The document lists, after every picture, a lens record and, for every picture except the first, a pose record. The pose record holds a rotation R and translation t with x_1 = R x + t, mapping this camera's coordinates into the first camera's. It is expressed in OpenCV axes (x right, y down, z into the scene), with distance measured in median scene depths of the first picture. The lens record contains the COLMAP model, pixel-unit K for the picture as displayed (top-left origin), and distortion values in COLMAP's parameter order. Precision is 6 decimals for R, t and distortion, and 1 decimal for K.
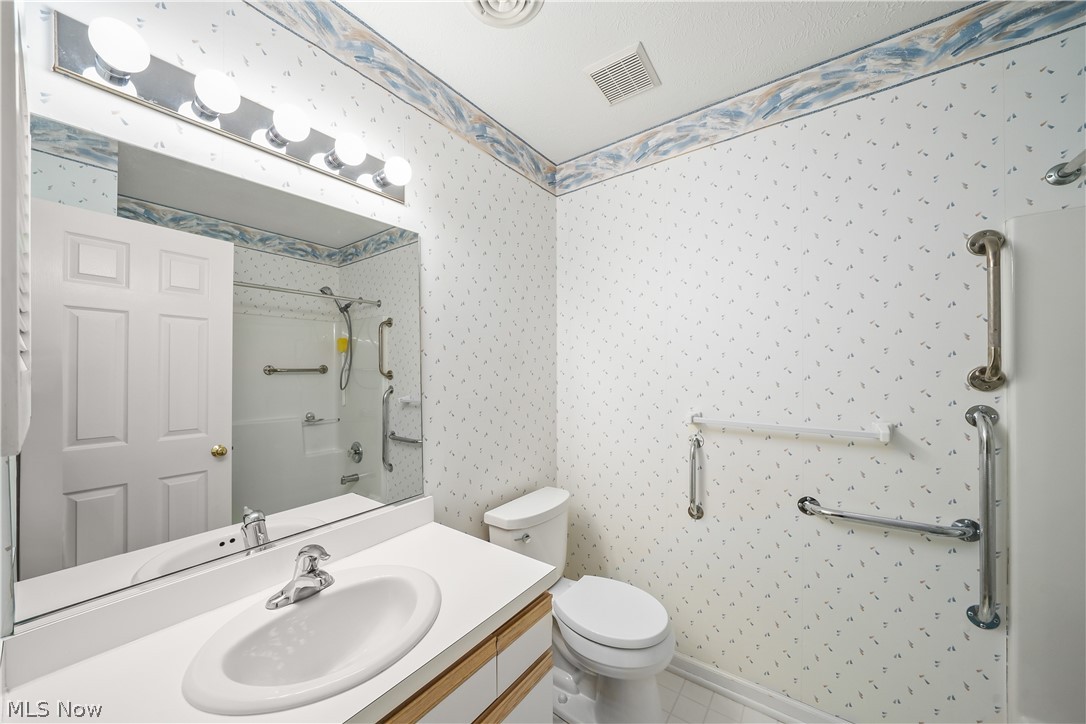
lens RADIAL K [[380.4, 0, 540.6], [0, 380.4, 366.8], [0, 0, 1]] dist [-0.019819, -0.000050]
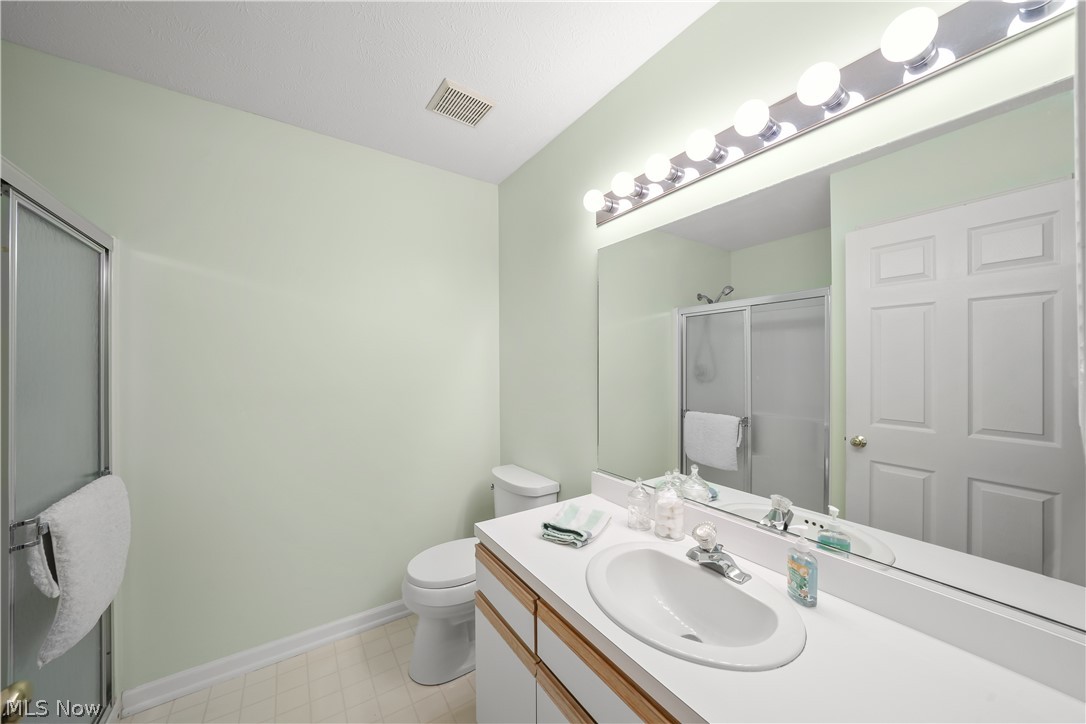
lens RADIAL K [[390.2, 0, 536.4], [0, 390.2, 363.2], [0, 0, 1]] dist [-0.000365, -0.000065]
pose [[-0.355921, -0.000186, -0.934516, 0.496458], [0.008988, 0.999953, -0.003622, 0.011742], [0.934473, -0.009689, -0.355902, 0.749345]]
